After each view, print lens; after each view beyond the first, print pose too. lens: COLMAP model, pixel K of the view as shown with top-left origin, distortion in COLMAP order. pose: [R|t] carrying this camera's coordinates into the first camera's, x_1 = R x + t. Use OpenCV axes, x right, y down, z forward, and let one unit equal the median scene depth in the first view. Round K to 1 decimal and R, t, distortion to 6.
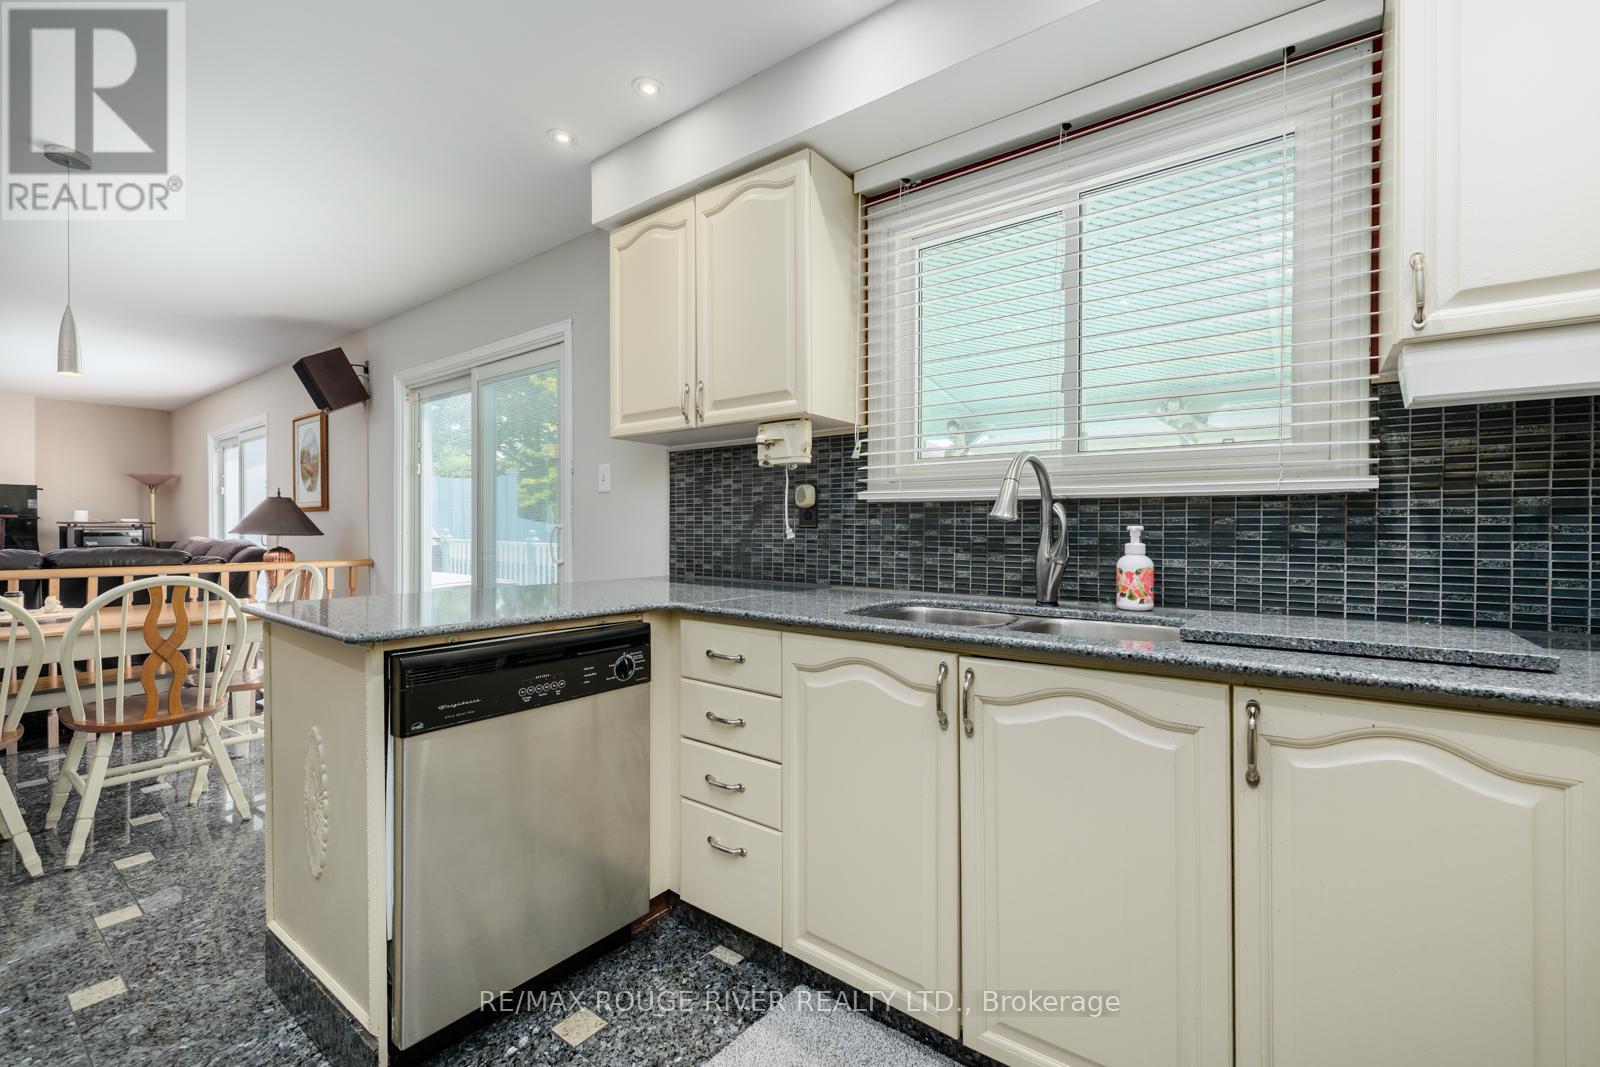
lens RADIAL K [[684.3, 0, 798.0], [0, 684.3, 530.9], [0, 0, 1]] dist [0.000165, -0.000129]
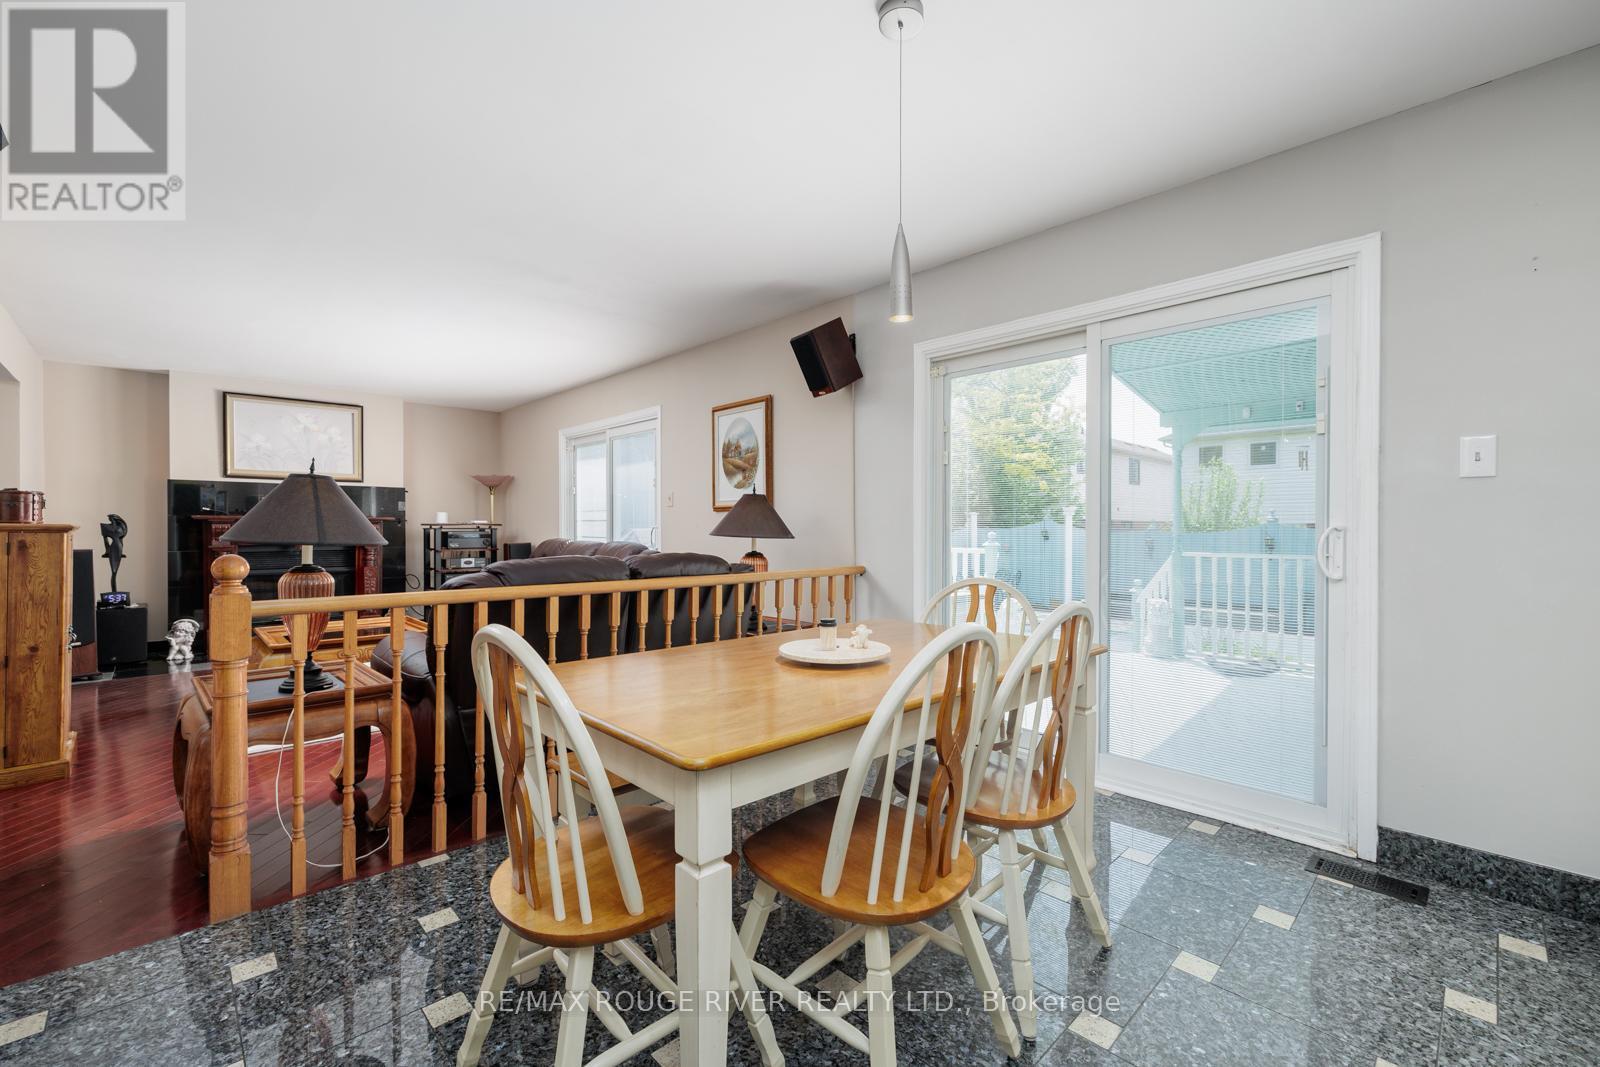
lens RADIAL K [[684.3, 0, 804.5], [0, 684.3, 530.9], [0, 0, 1]] dist [0.000165, -0.000129]
pose [[0.986902, -0.005109, -0.161239, -0.550313], [0.005944, 0.999971, 0.004697, -0.006571], [0.161210, -0.005594, 0.986904, 0.143753]]
